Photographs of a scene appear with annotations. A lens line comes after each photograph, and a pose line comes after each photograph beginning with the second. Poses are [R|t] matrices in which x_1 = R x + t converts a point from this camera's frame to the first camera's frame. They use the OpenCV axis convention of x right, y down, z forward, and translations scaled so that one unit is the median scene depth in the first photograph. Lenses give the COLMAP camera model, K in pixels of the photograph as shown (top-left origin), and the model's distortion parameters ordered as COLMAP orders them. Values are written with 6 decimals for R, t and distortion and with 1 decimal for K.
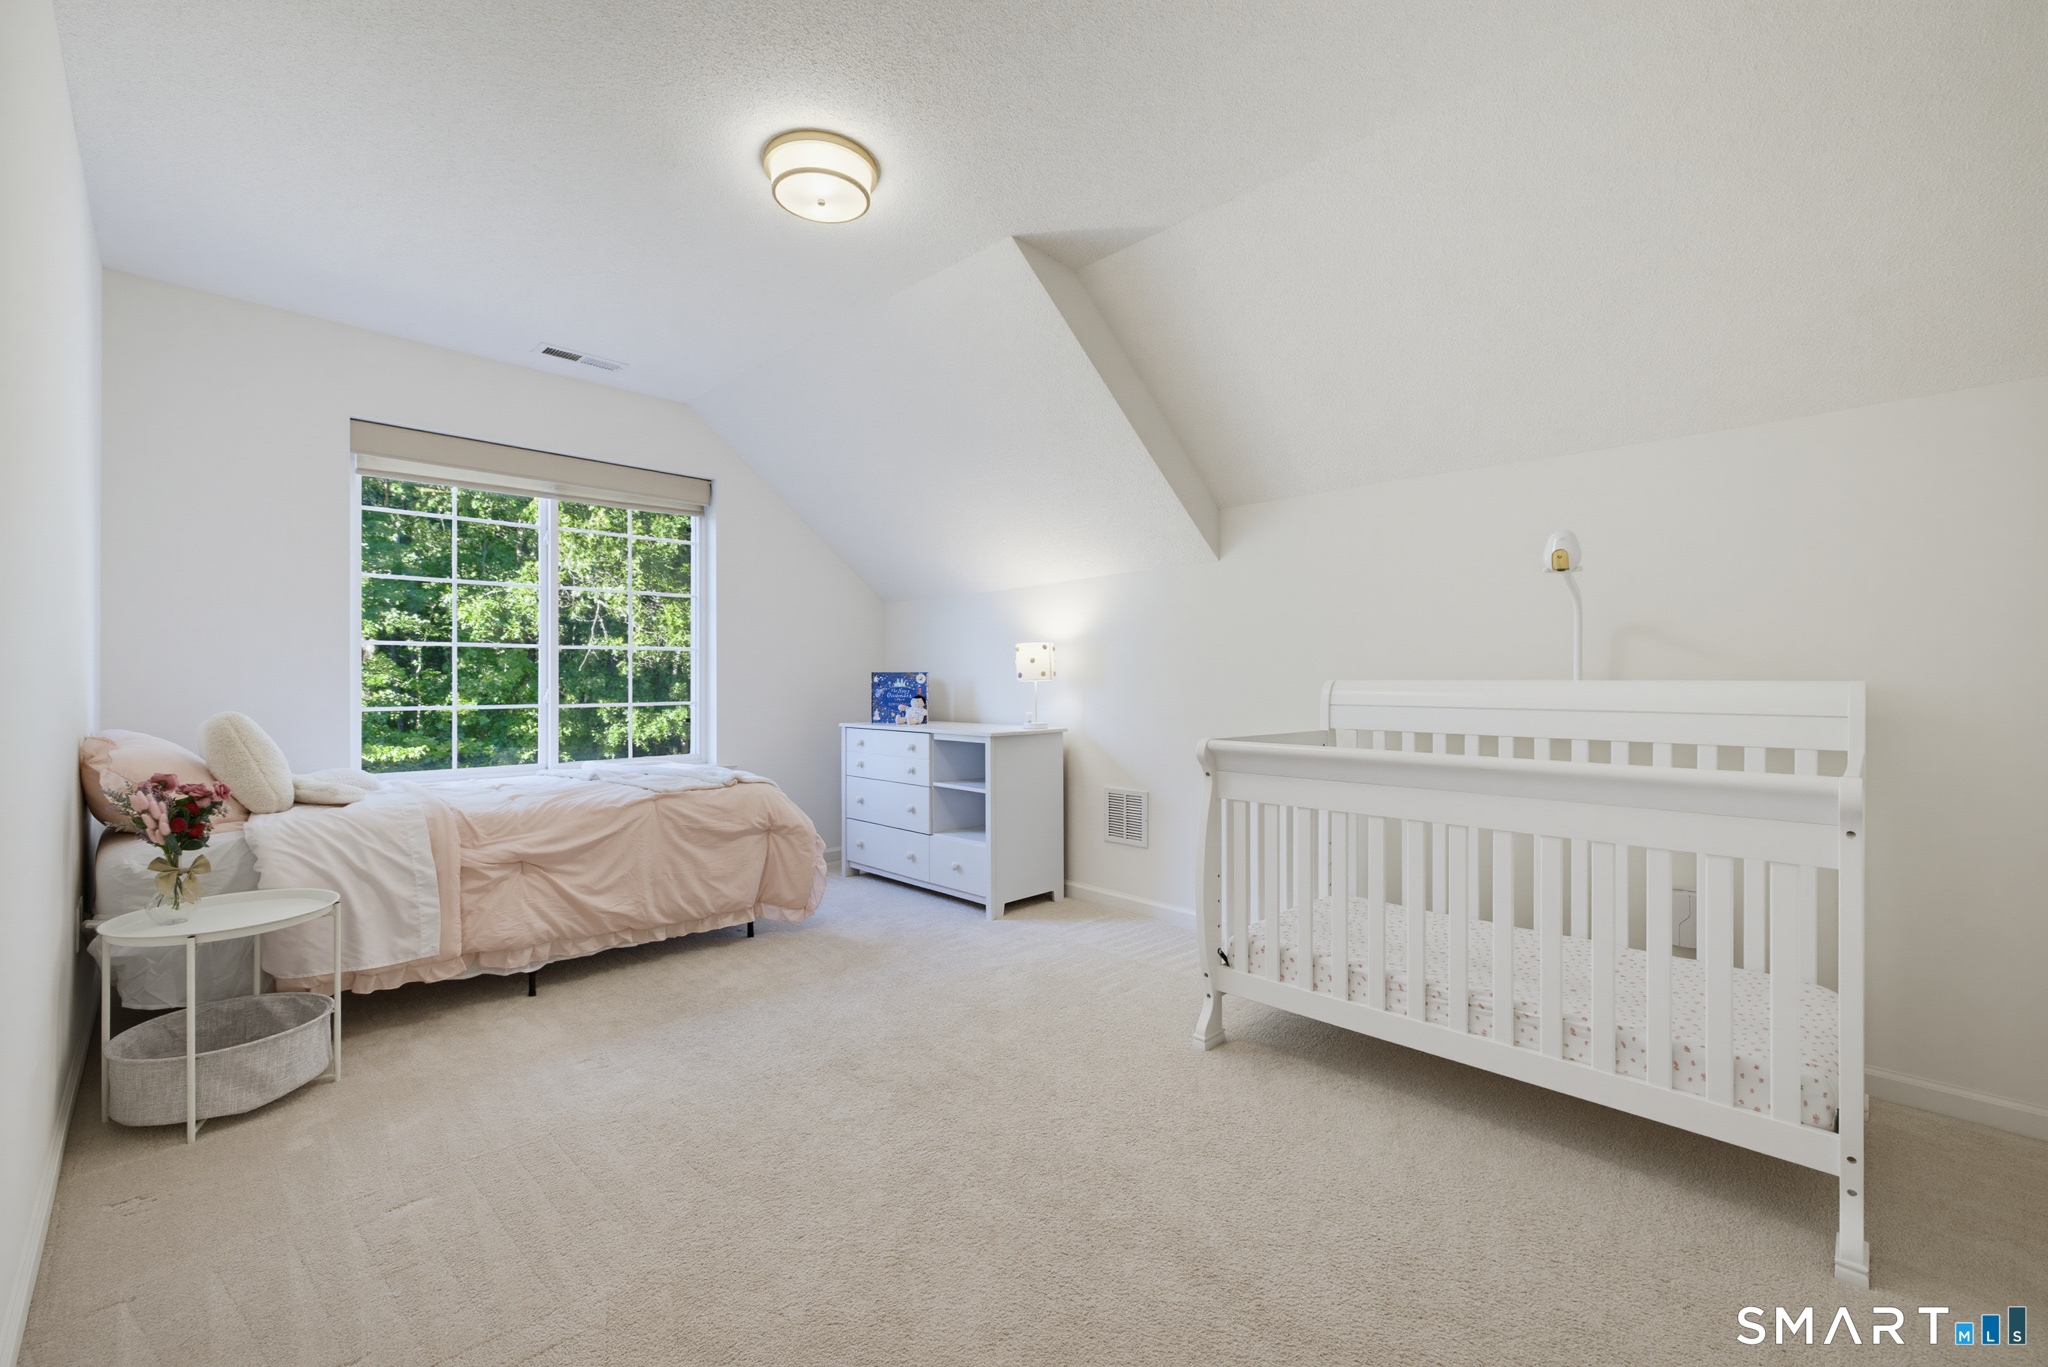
lens RADIAL K [[857.2, 0, 1017.2], [0, 857.2, 678.2], [0, 0, 1]] dist [0.005758, -0.001850]
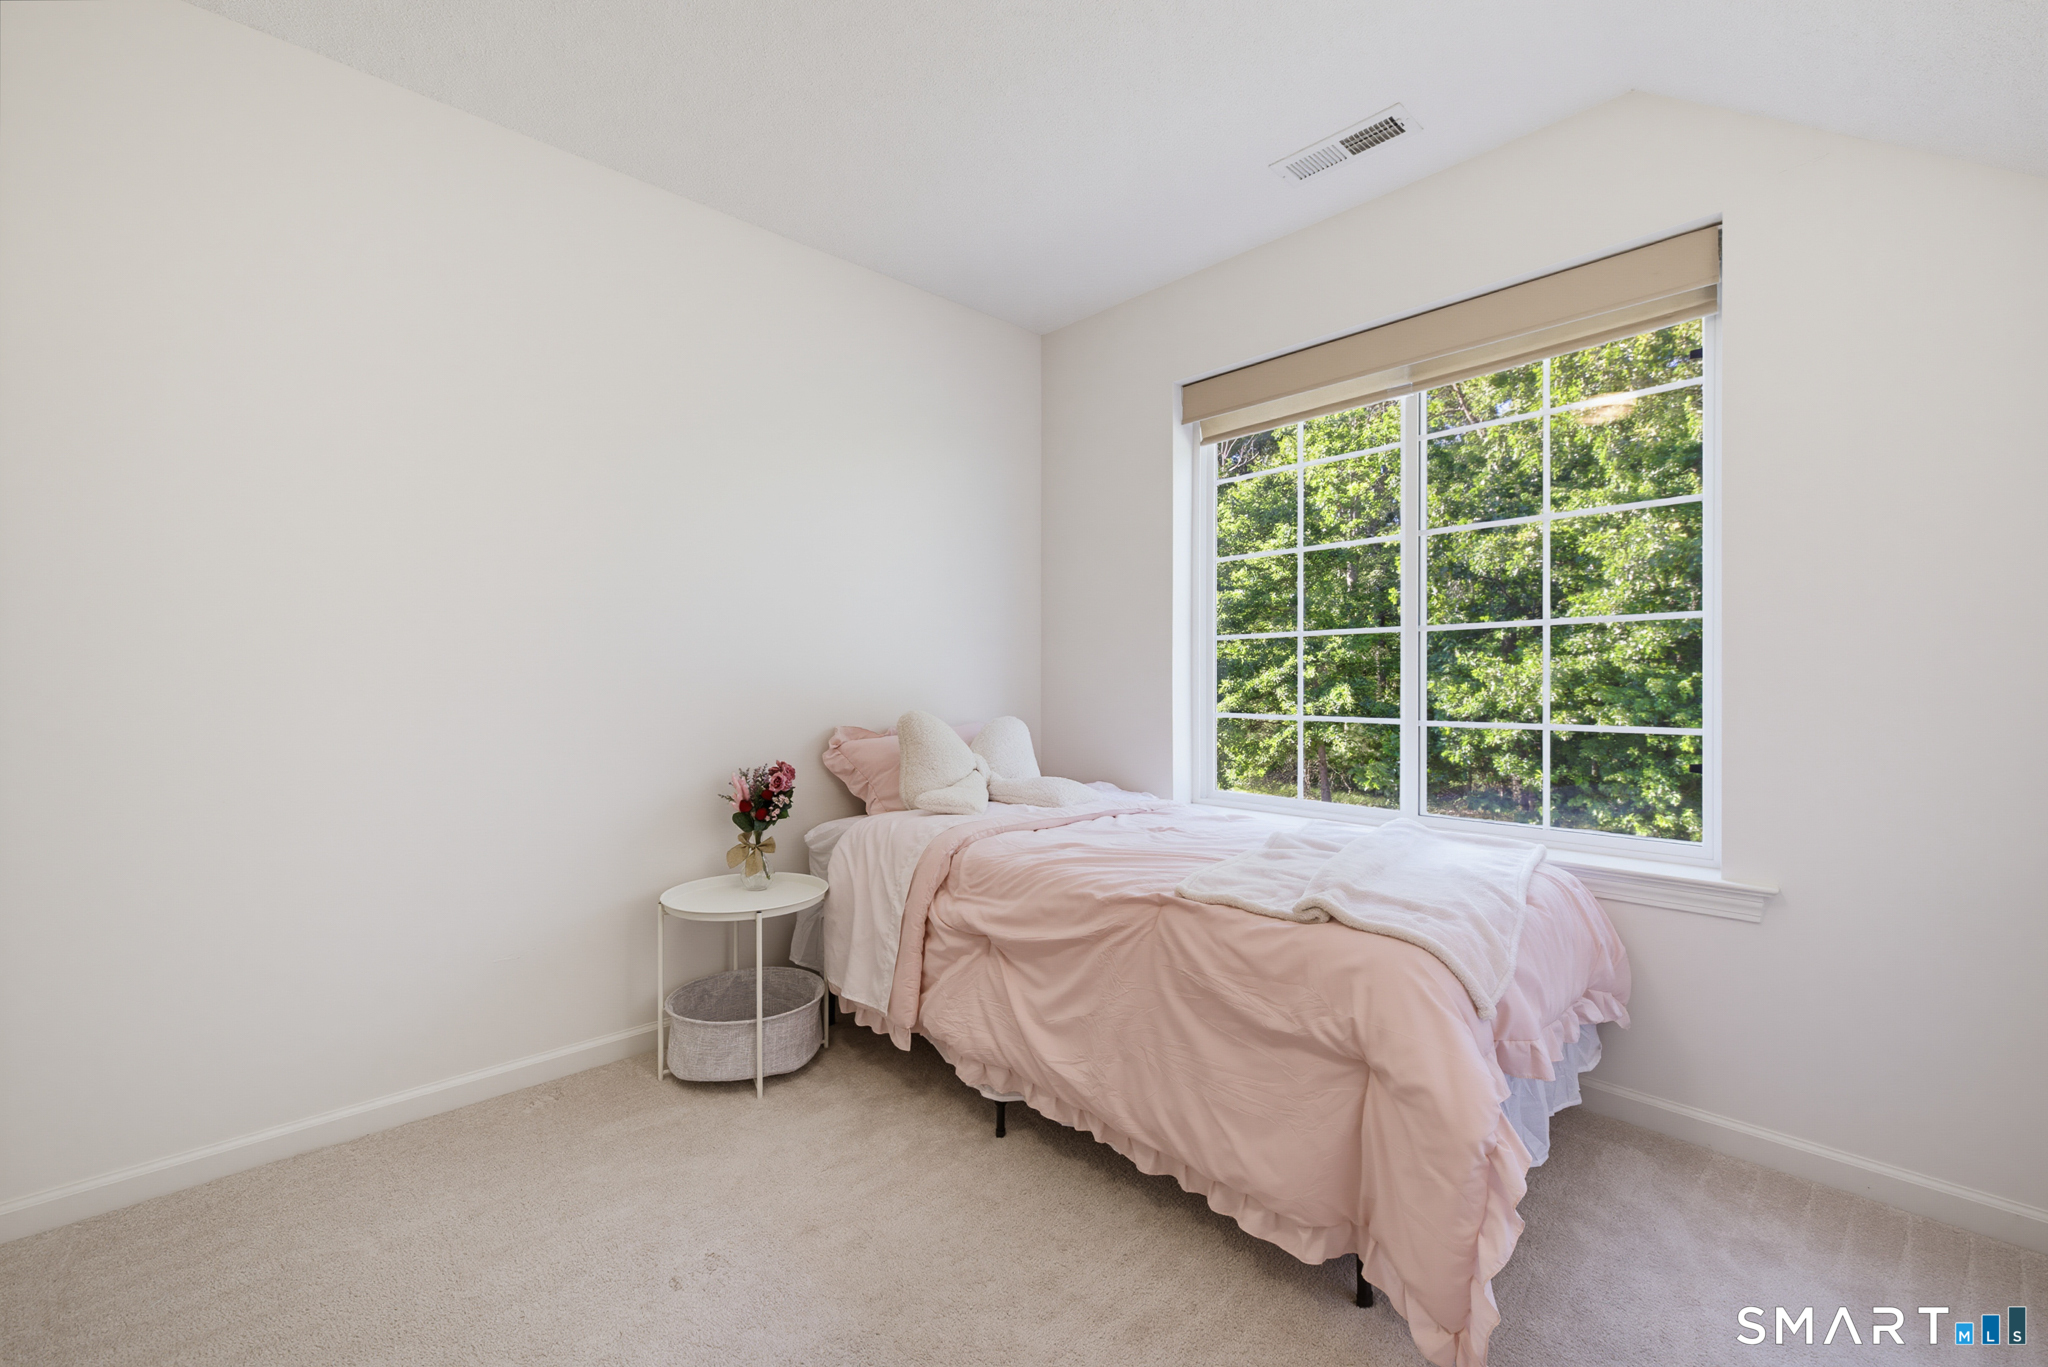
lens RADIAL K [[857.2, 0, 1024.8], [0, 857.2, 677.7], [0, 0, 1]] dist [0.005758, -0.001850]
pose [[-0.014324, -0.001089, -0.999897, 0.120494], [0.002210, 0.999997, -0.001121, 0.001074], [0.999895, -0.002225, -0.014322, 0.968822]]
